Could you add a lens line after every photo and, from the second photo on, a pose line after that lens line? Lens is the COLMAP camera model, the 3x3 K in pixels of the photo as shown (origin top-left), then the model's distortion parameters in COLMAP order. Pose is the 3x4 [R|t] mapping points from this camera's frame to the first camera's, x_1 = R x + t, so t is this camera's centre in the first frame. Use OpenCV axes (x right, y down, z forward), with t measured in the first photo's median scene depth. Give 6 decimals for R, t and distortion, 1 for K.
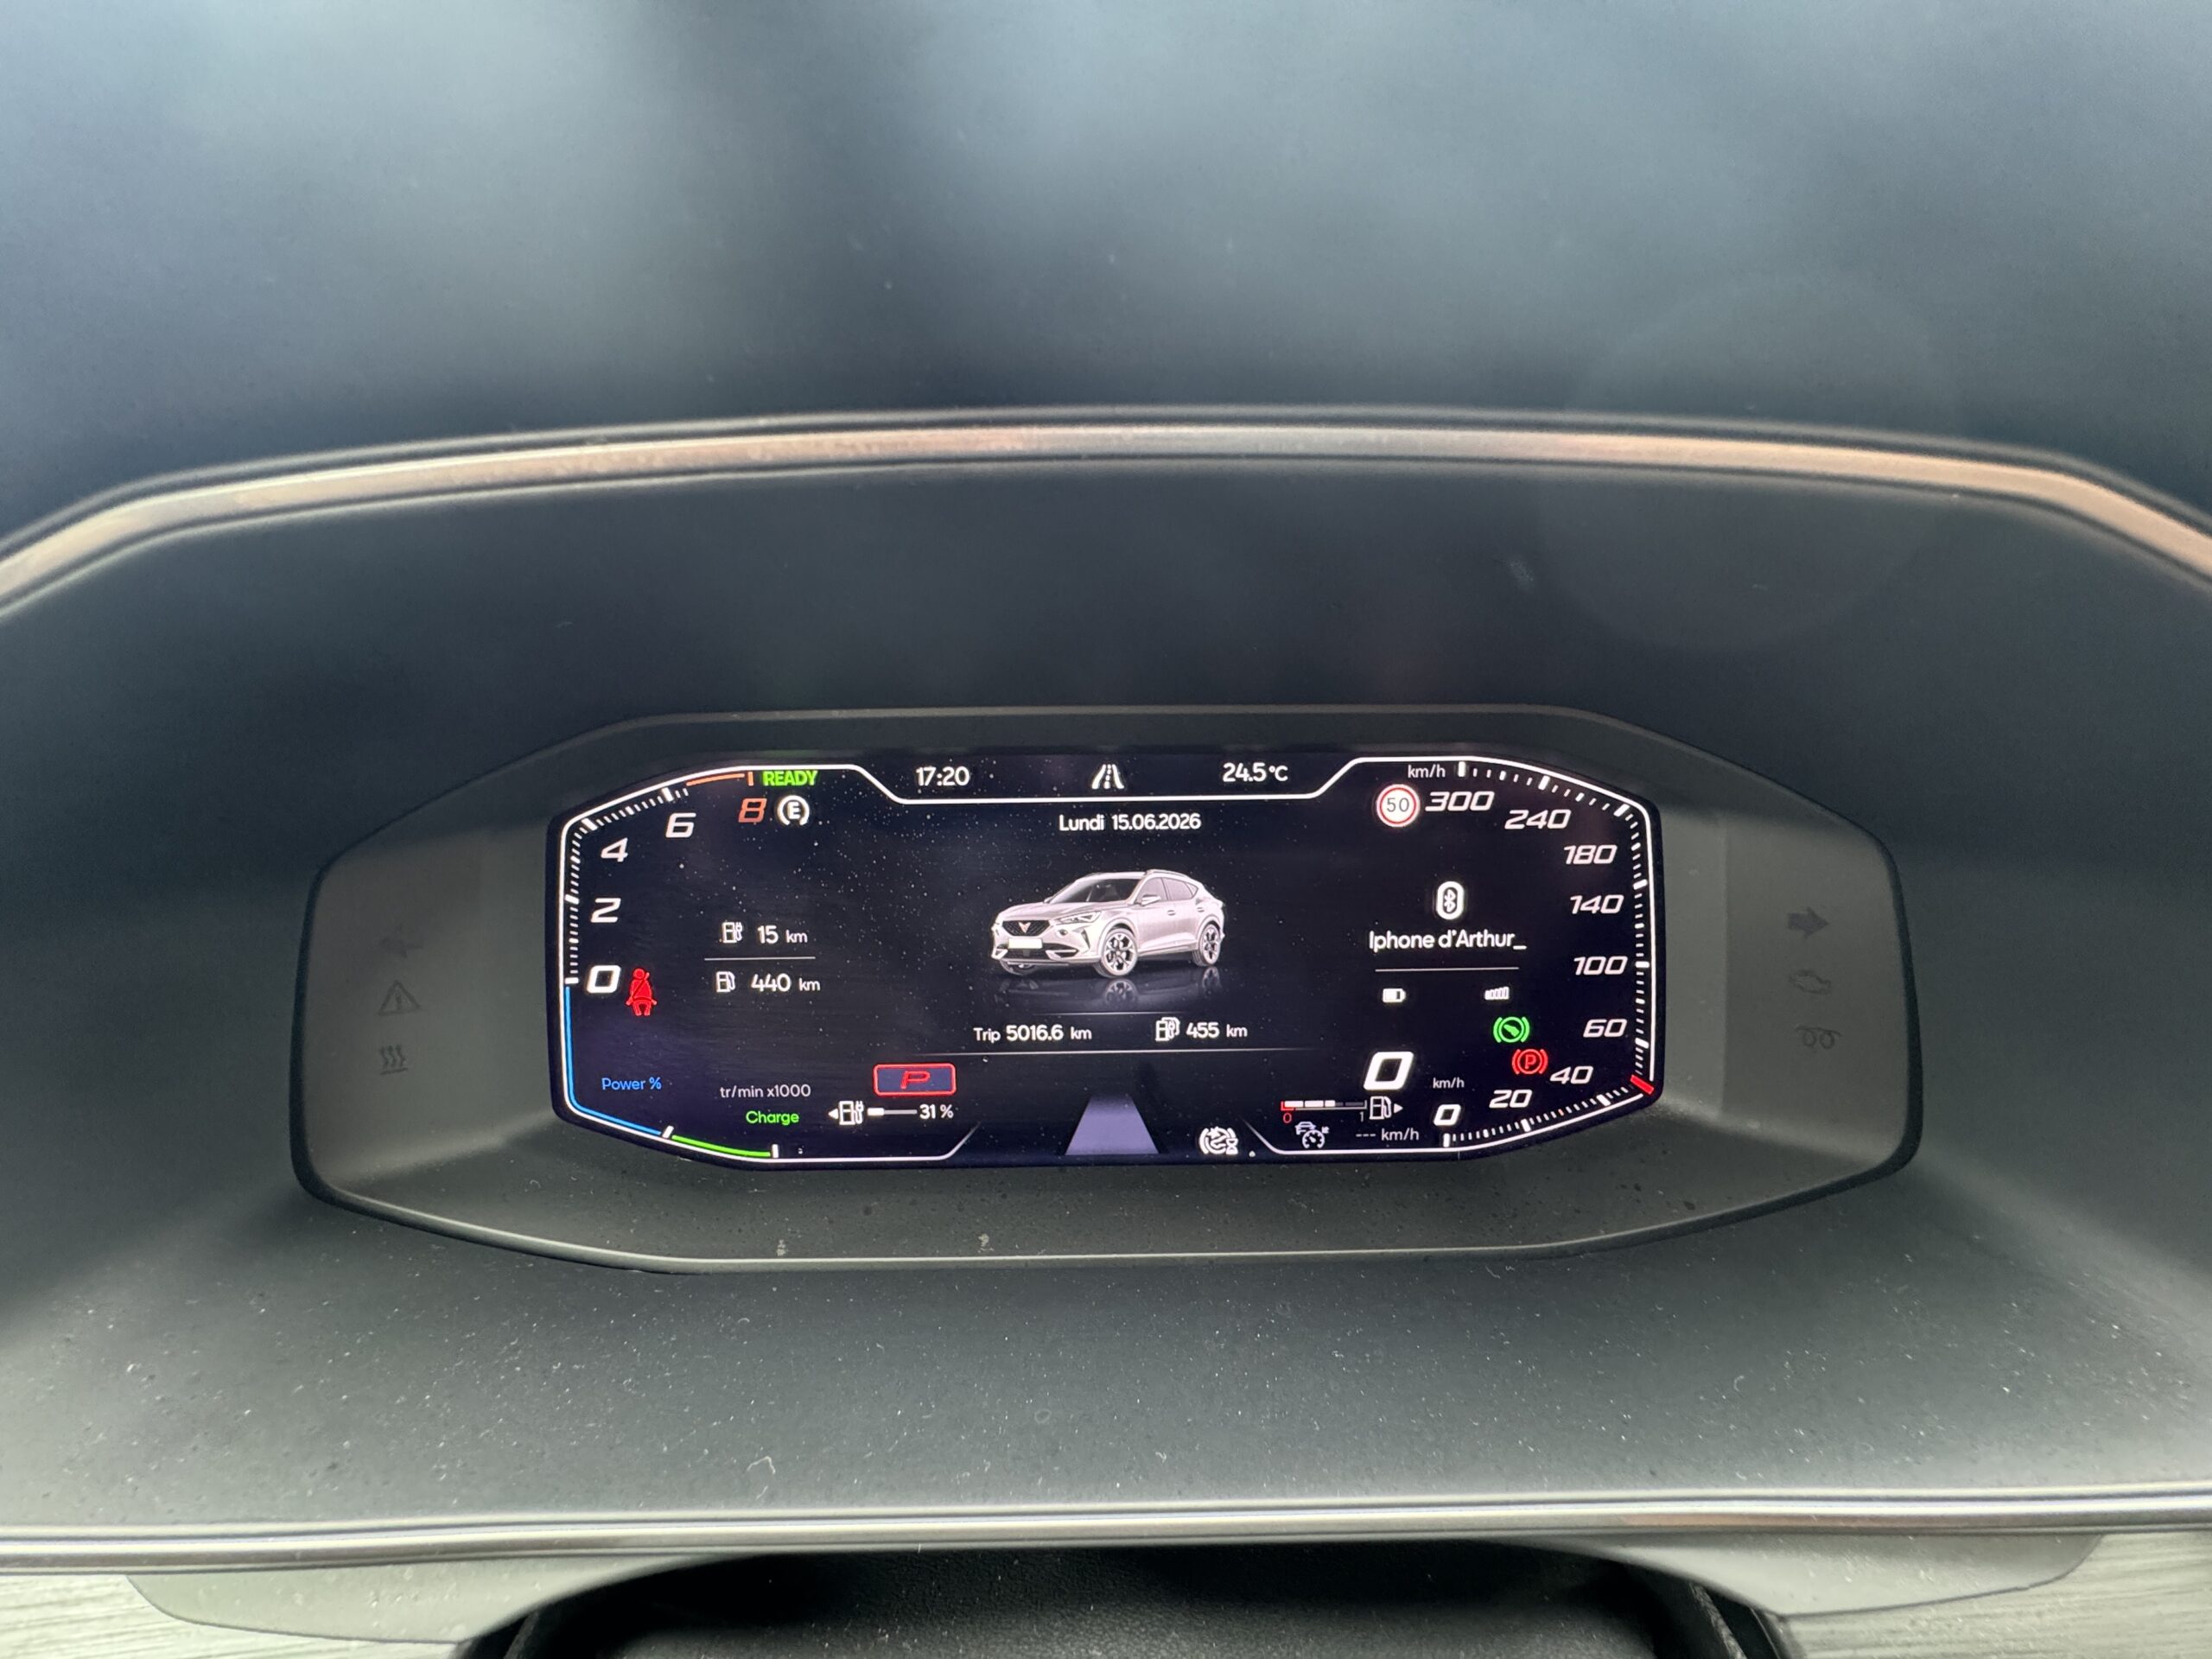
lens RADIAL K [[889.0, 0, 1112.2], [0, 889.0, 825.6], [0, 0, 1]] dist [-0.003782, 0.000355]
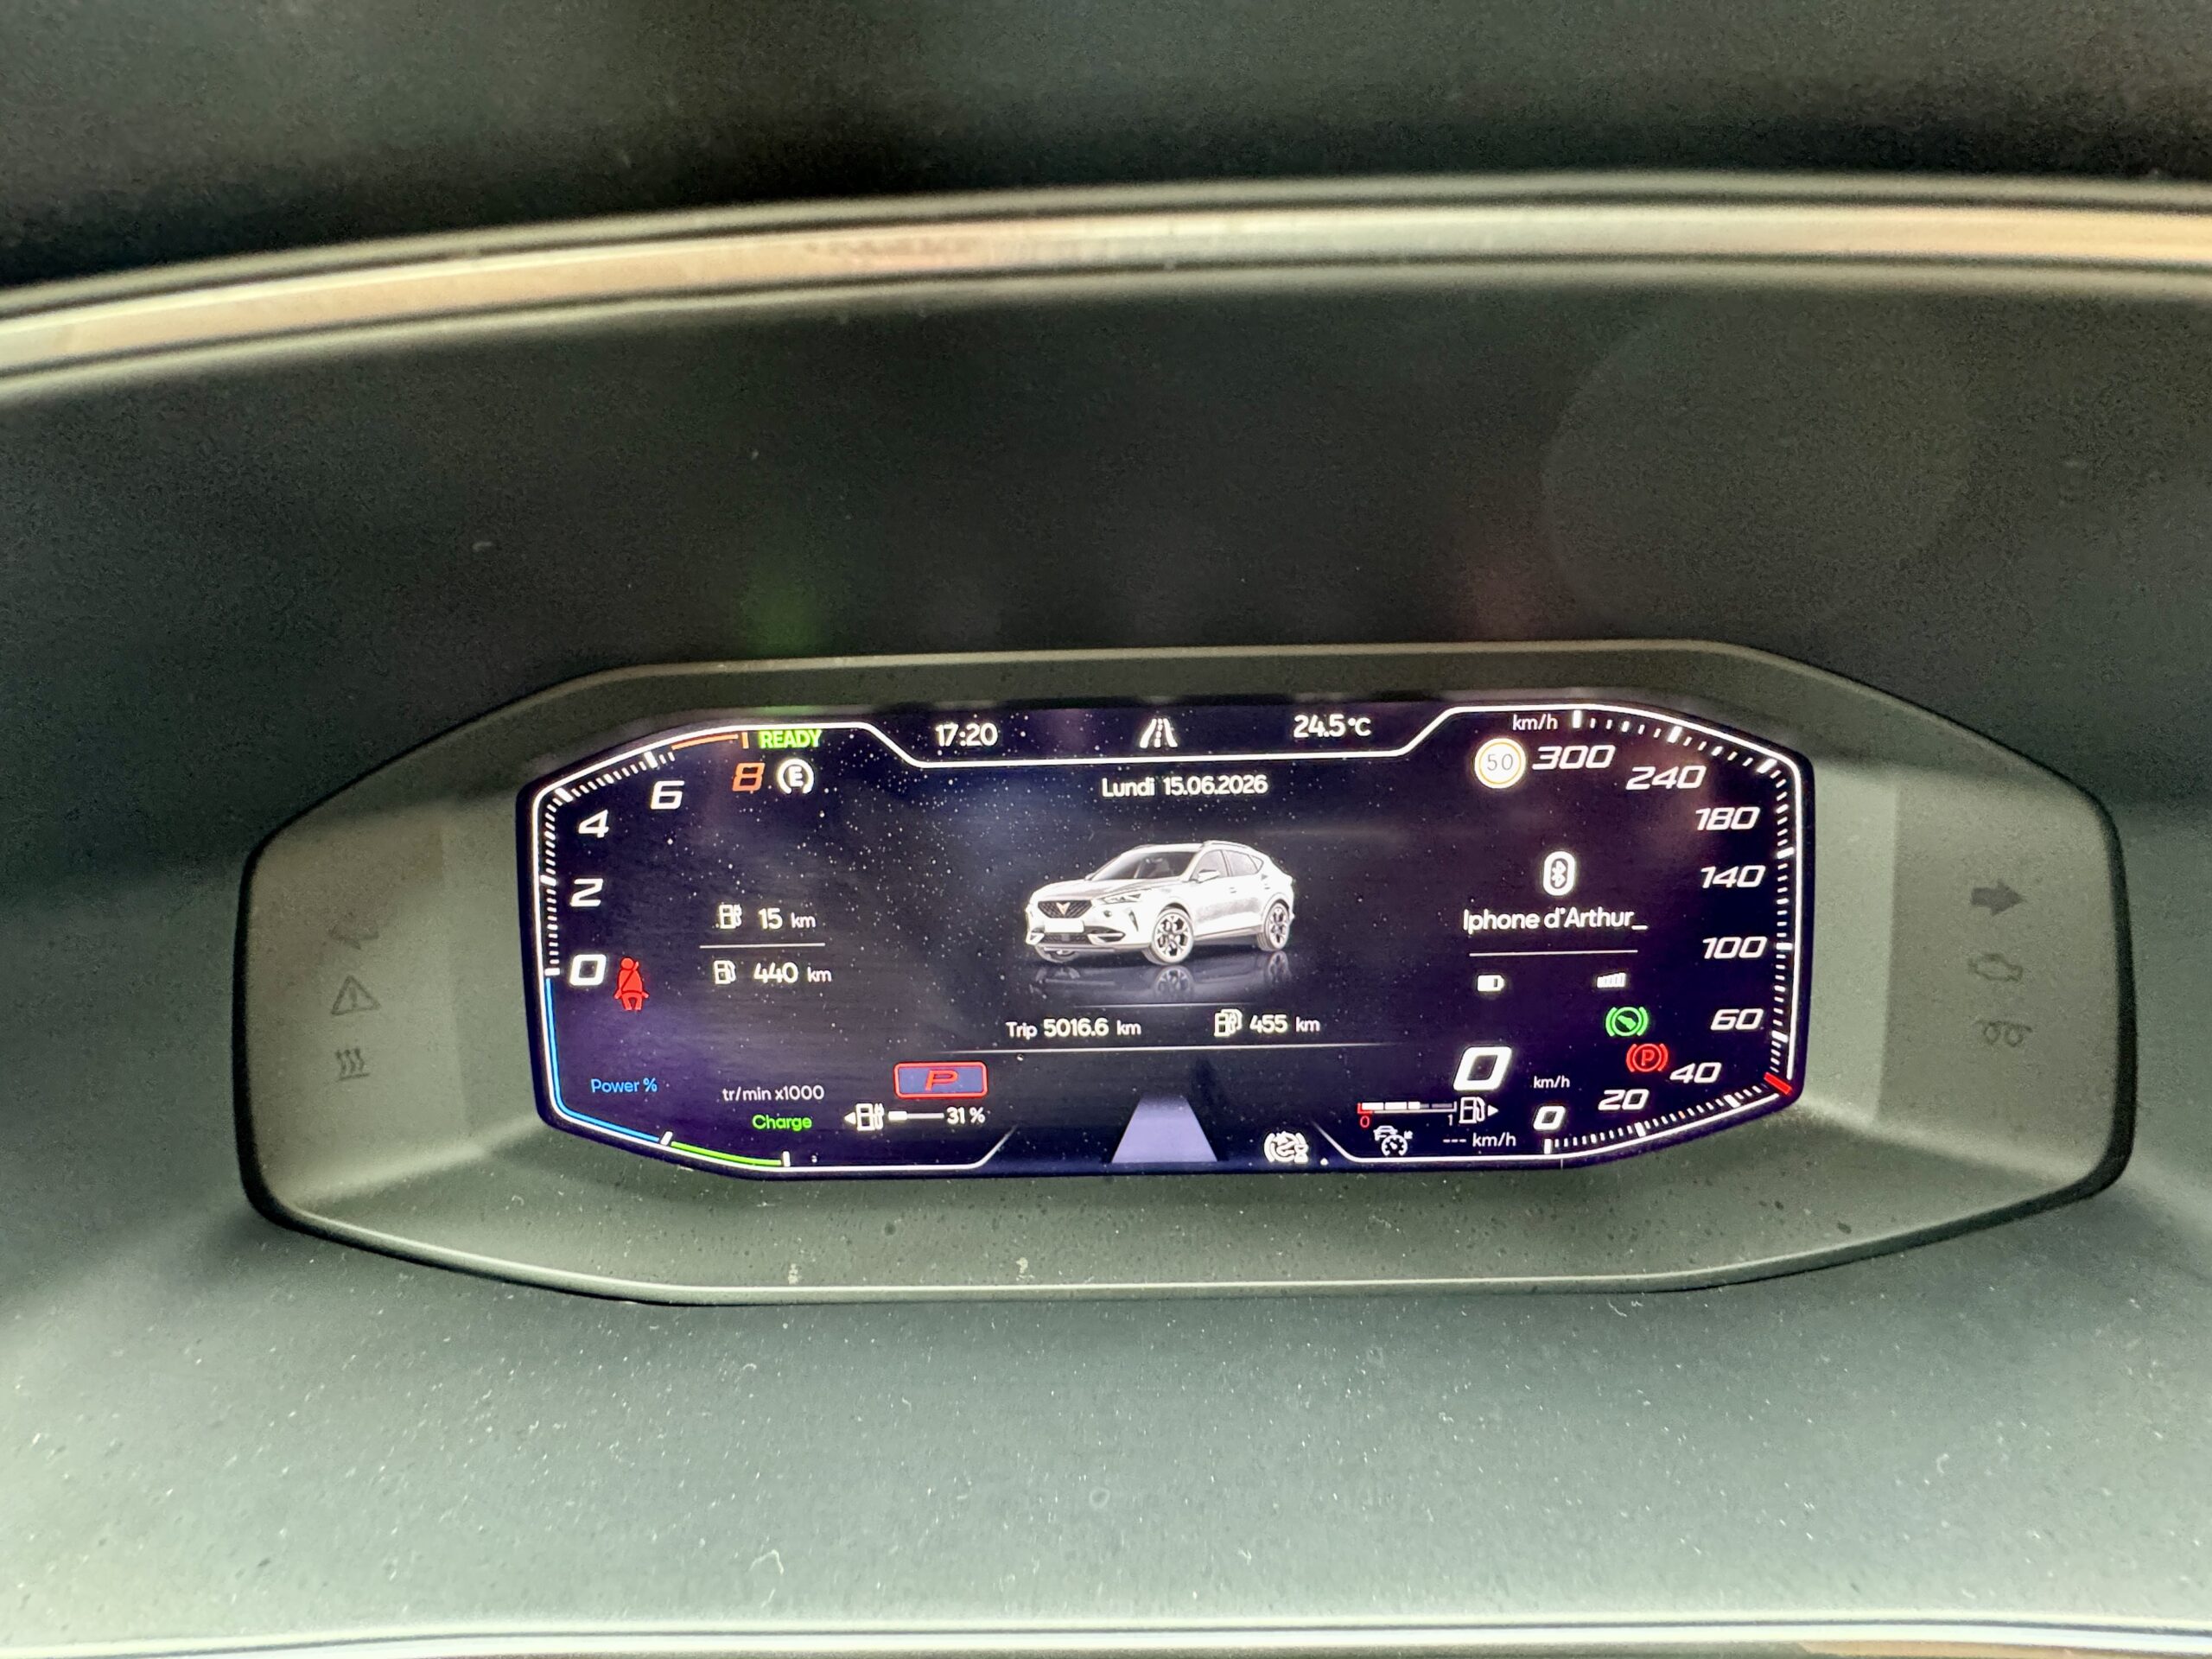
lens RADIAL K [[889.0, 0, 1112.6], [0, 889.0, 824.7], [0, 0, 1]] dist [-0.003782, 0.000355]
pose [[0.999669, -0.009185, -0.024032, -0.029136], [0.010332, 0.998792, 0.048034, -0.008452], [0.023562, -0.048267, 0.998557, 0.140730]]
